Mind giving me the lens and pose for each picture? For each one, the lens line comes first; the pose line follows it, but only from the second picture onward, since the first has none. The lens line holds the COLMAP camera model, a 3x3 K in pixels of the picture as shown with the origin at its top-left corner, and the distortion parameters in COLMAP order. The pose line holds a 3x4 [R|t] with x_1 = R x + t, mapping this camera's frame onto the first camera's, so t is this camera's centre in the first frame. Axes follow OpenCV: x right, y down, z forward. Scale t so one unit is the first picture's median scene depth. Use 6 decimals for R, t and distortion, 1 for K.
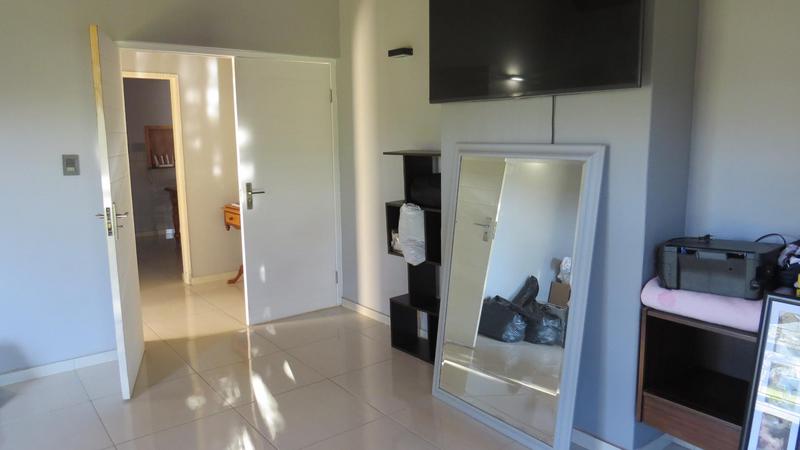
lens RADIAL K [[585.8, 0, 400.0], [0, 585.8, 225.0], [0, 0, 1]] dist [-0.006455, 0.002346]
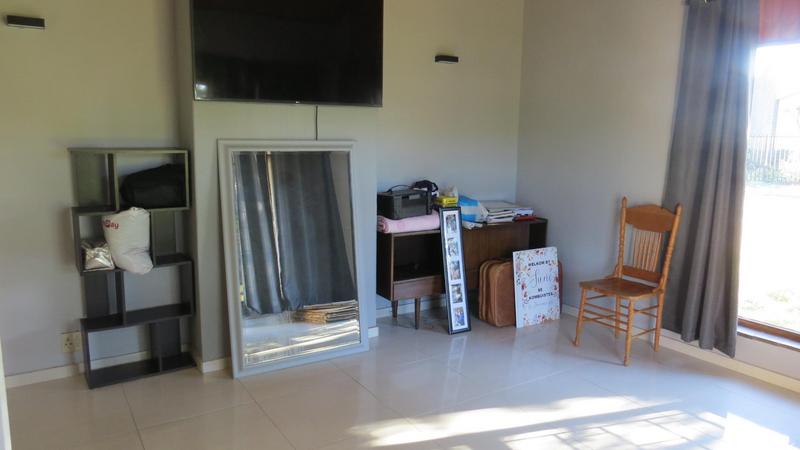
lens RADIAL K [[585.8, 0, 400.0], [0, 585.8, 225.0], [0, 0, 1]] dist [-0.006455, 0.002346]
pose [[0.065090, -0.151543, 0.986305, -1.133170], [0.132170, 0.981002, 0.142006, -0.112401], [-0.989088, 0.121116, 0.083883, 0.716923]]
